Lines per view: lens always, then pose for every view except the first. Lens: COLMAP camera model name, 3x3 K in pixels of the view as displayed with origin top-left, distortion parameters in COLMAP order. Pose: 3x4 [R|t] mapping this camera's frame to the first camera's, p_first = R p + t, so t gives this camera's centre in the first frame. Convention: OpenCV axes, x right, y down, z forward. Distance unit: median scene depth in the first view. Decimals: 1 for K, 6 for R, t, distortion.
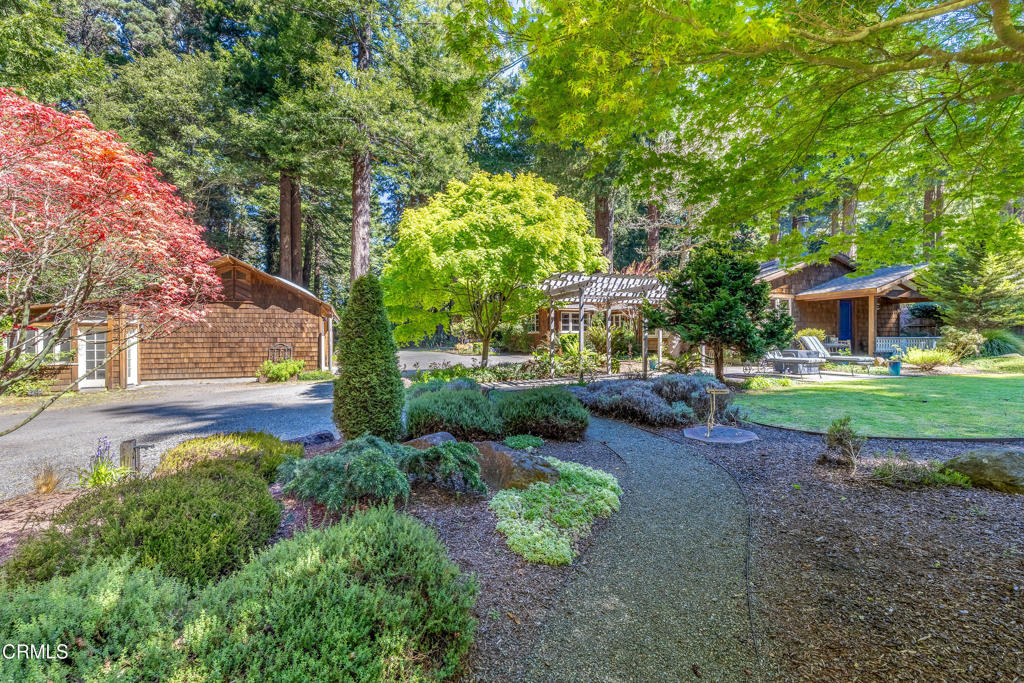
lens RADIAL K [[431.1, 0, 509.5], [0, 431.1, 337.9], [0, 0, 1]] dist [-0.000506, 0.000014]
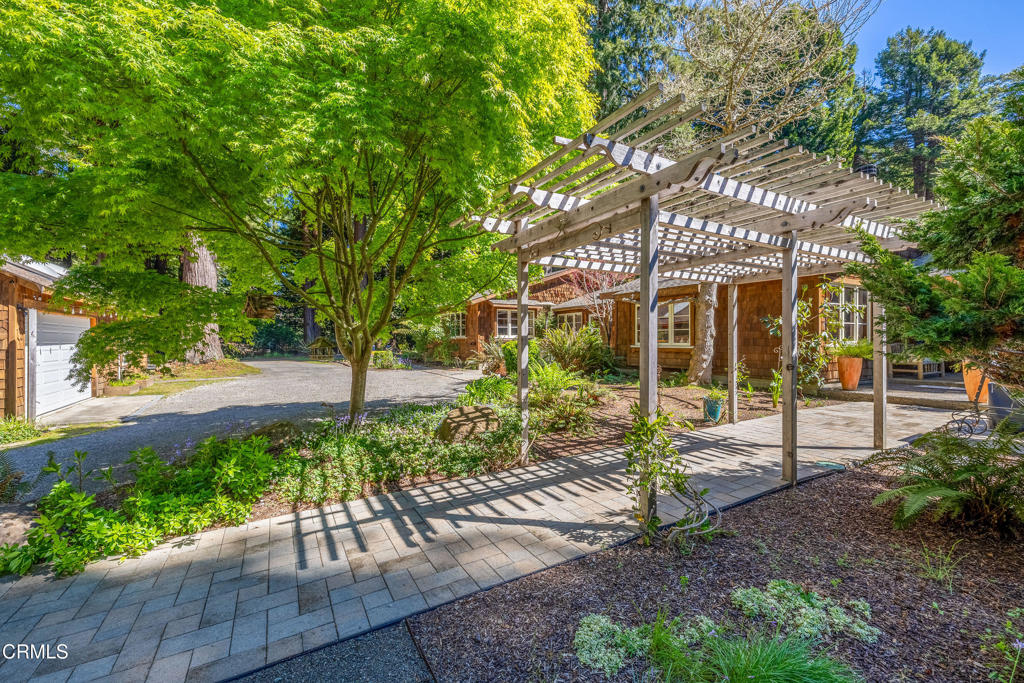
lens RADIAL K [[431.1, 0, 509.5], [0, 431.1, 337.9], [0, 0, 1]] dist [-0.000506, 0.000014]
pose [[0.983226, 0.003422, 0.182359, 0.008190], [-0.002453, 0.999982, -0.005538, -0.007752], [-0.182375, 0.004997, 0.983216, 0.281340]]
